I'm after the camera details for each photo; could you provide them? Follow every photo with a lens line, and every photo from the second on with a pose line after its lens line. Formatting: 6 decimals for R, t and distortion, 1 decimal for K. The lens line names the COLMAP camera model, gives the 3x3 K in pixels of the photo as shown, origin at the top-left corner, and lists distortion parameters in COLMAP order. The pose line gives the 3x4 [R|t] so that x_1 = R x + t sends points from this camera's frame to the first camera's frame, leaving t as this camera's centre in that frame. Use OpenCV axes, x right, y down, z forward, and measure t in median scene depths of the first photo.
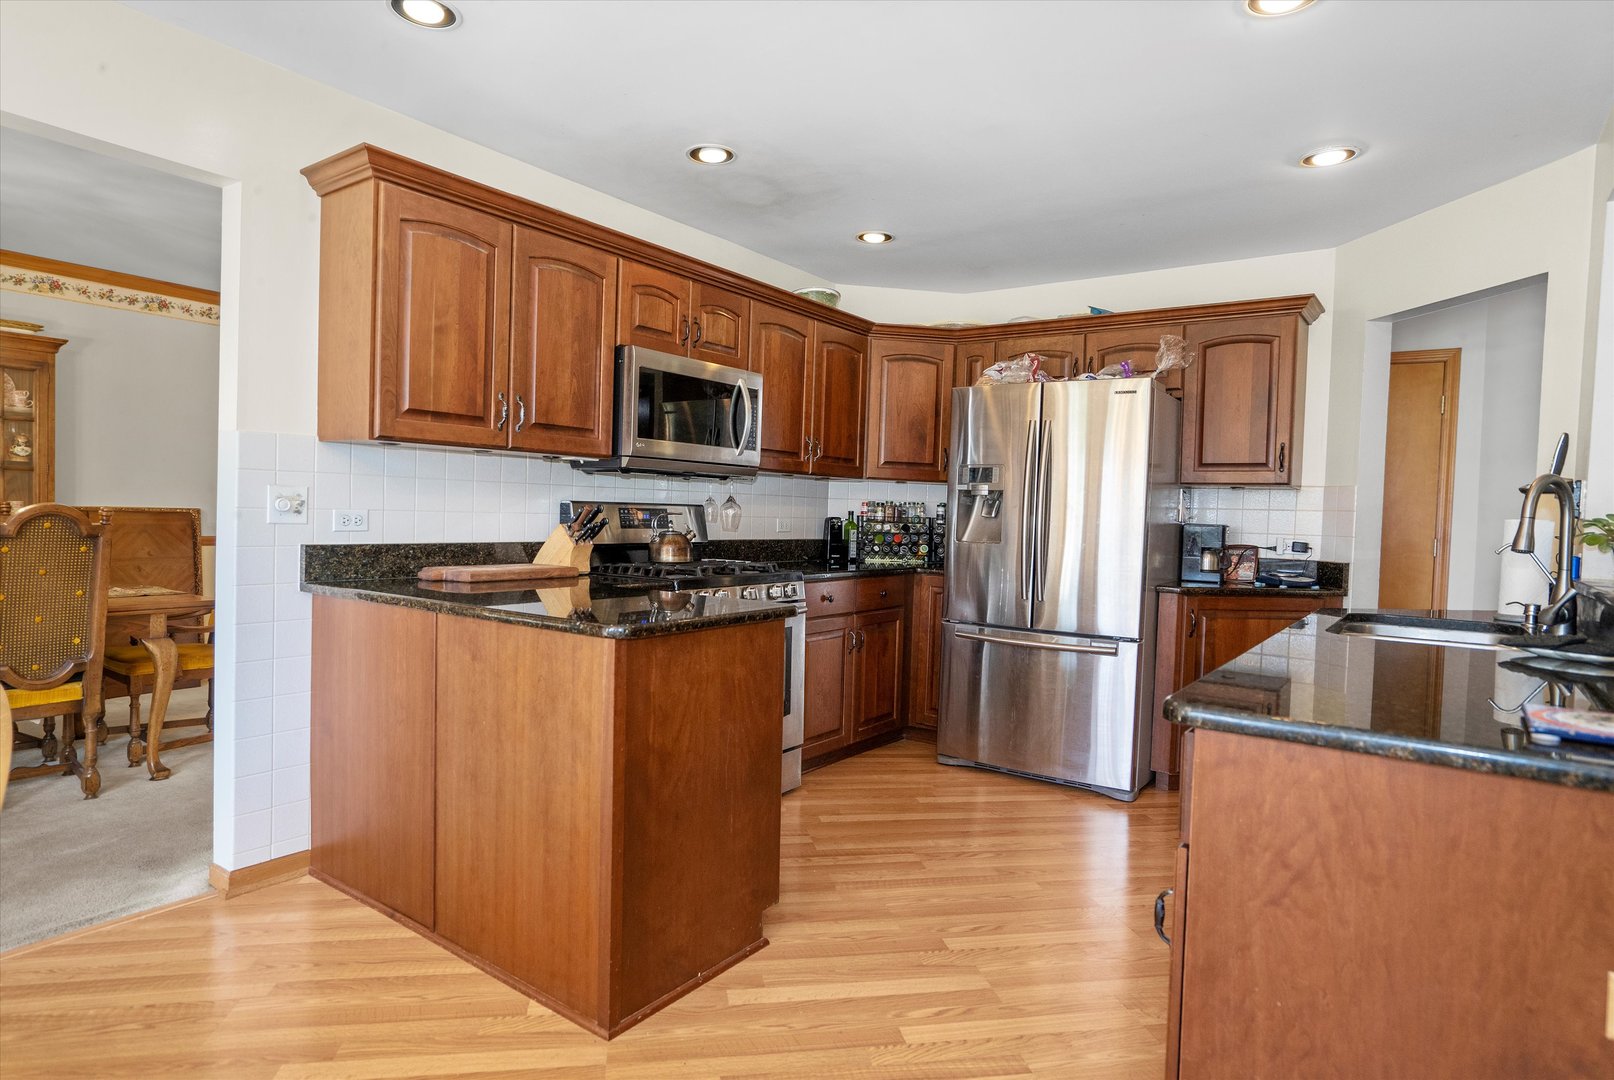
lens RADIAL K [[899.7, 0, 806.9], [0, 899.7, 534.7], [0, 0, 1]] dist [-0.001120, 0.000397]
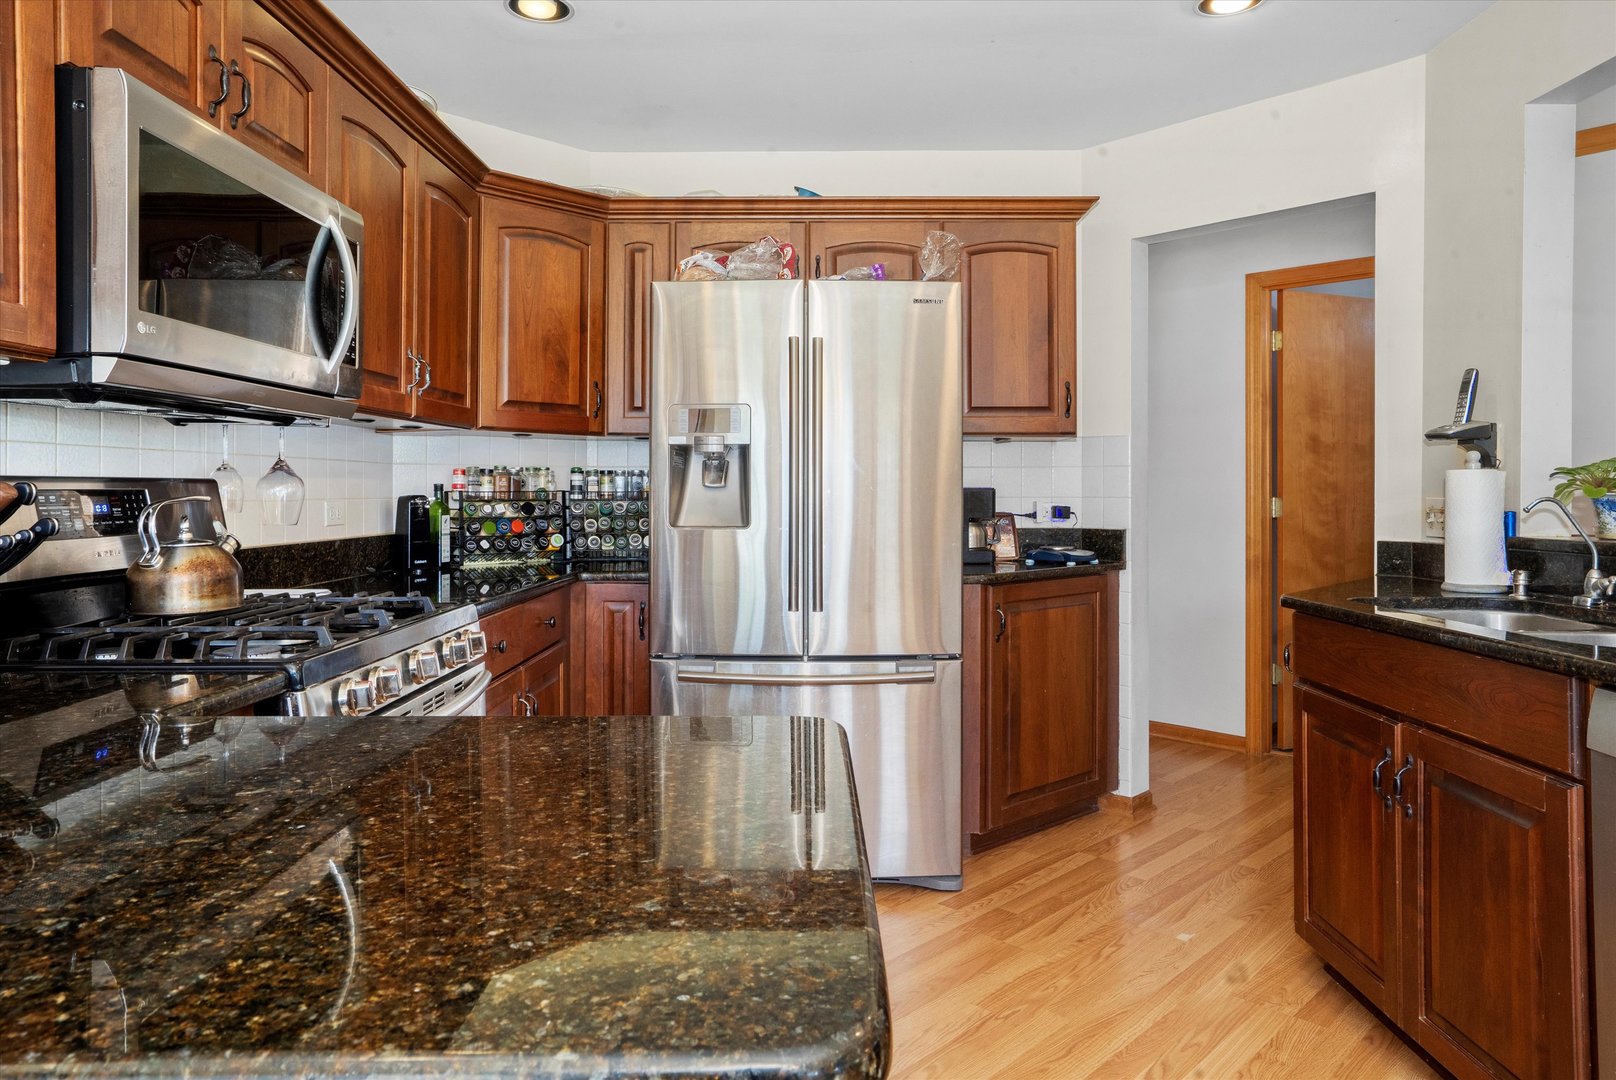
lens RADIAL K [[1019.0, 0, 805.4], [0, 1019.0, 479.8], [0, 0, 1]] dist [0.000099, 0.000563]
pose [[0.822912, -0.025992, 0.567574, -0.158689], [0.040004, 0.999124, -0.012246, -0.013311], [-0.566758, 0.032783, 0.823232, 0.369982]]
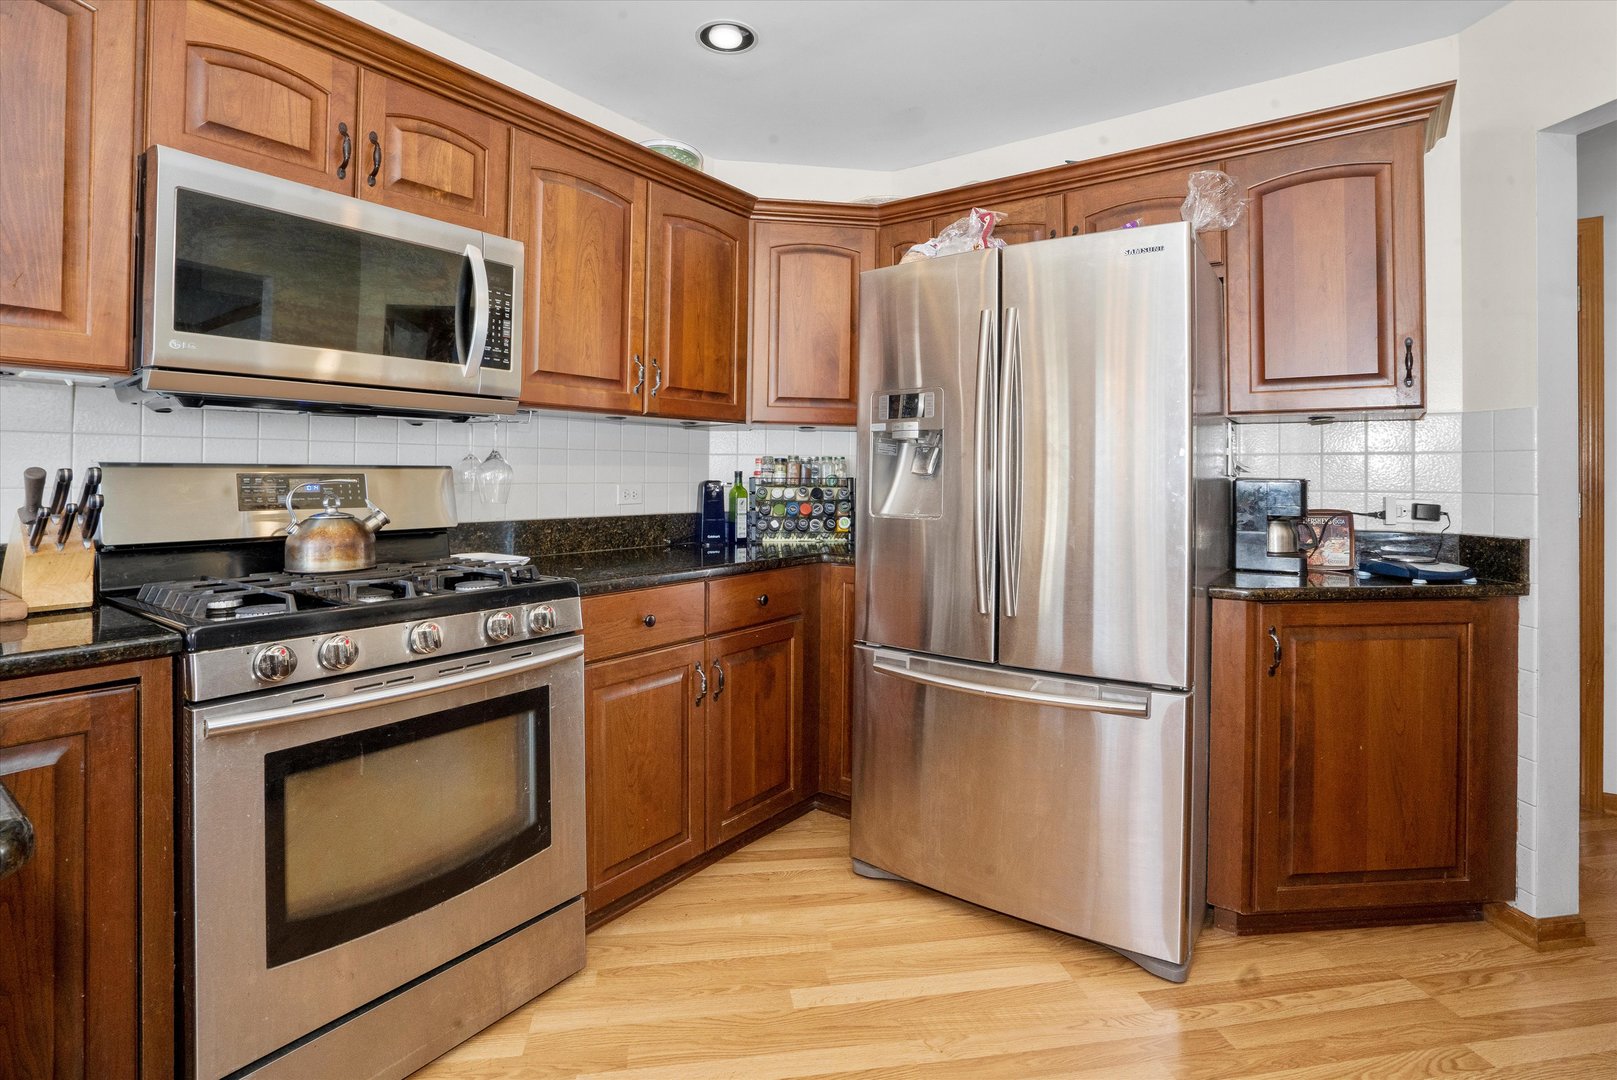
lens RADIAL K [[790.5, 0, 805.5], [0, 790.5, 463.0], [0, 0, 1]] dist [-0.037241, 0.014504]
pose [[0.999736, -0.022507, -0.004630, 0.124540], [0.022298, 0.998903, -0.041179, -0.007296], [0.005552, 0.041065, 0.999141, 0.458780]]
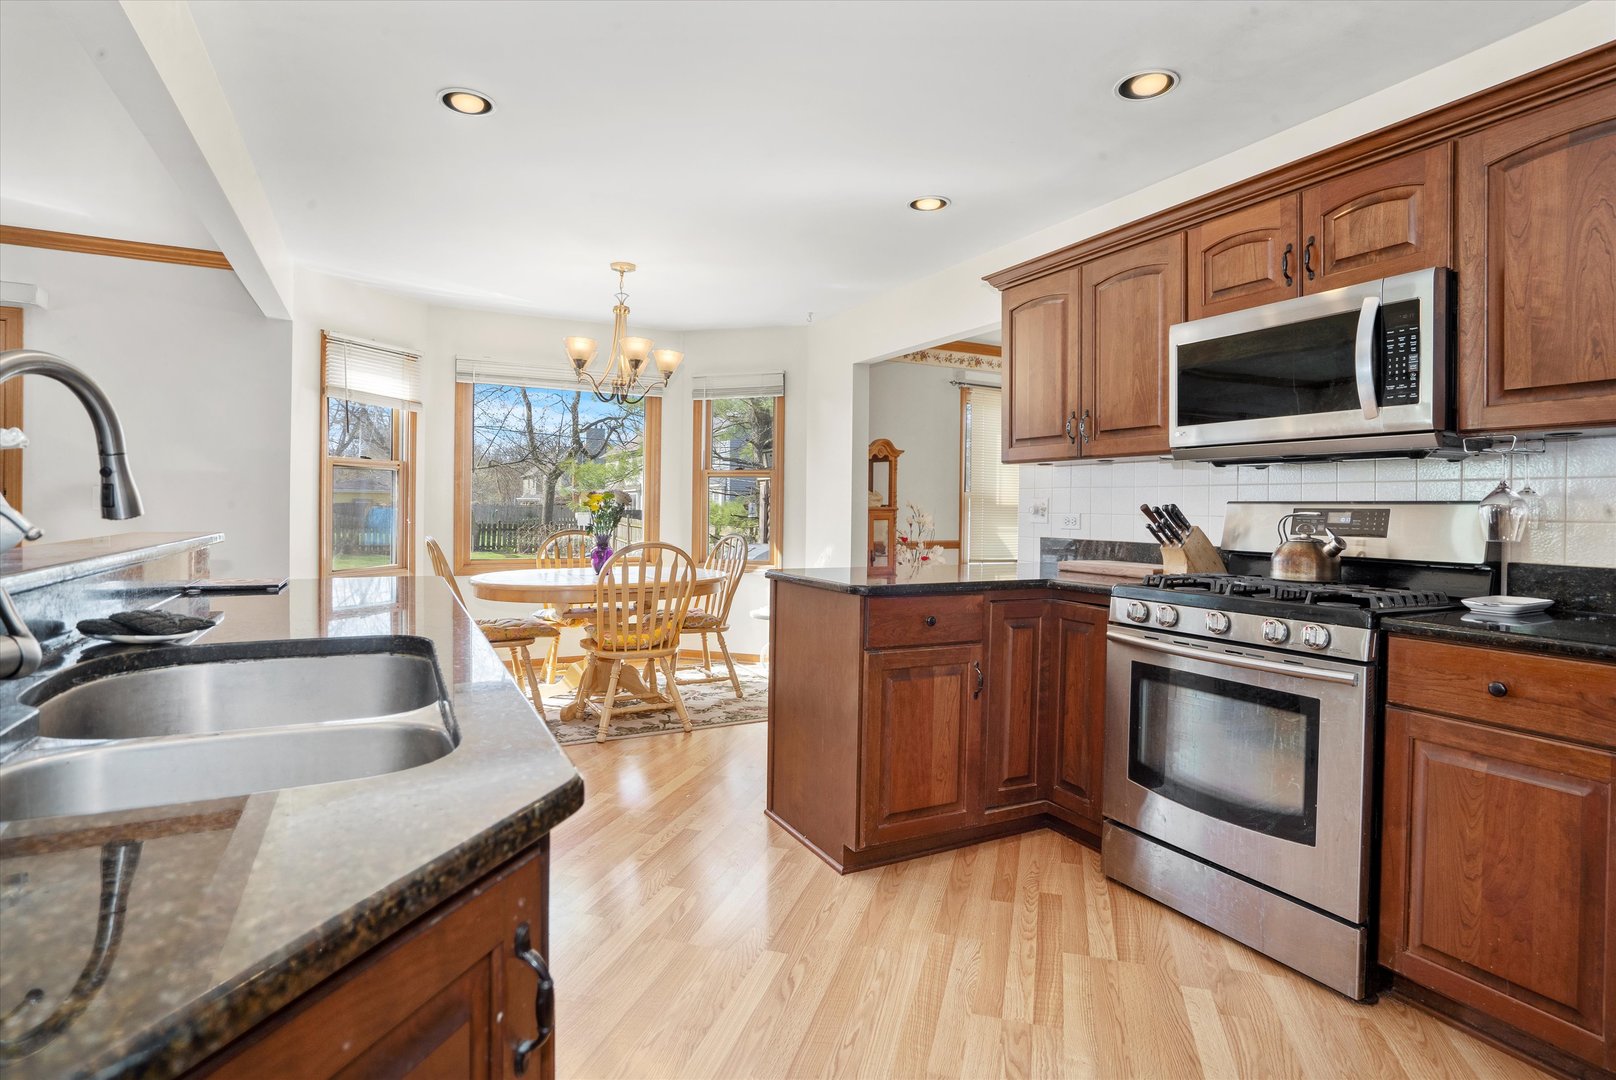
lens RADIAL K [[782.8, 0, 803.9], [0, 782.8, 515.4], [0, 0, 1]] dist [0.001940, 0.000851]
pose [[-0.437847, -0.024856, -0.898706, 0.527144], [-0.049111, 0.998786, -0.003697, 0.000155], [0.897707, 0.042518, -0.438537, 0.808010]]
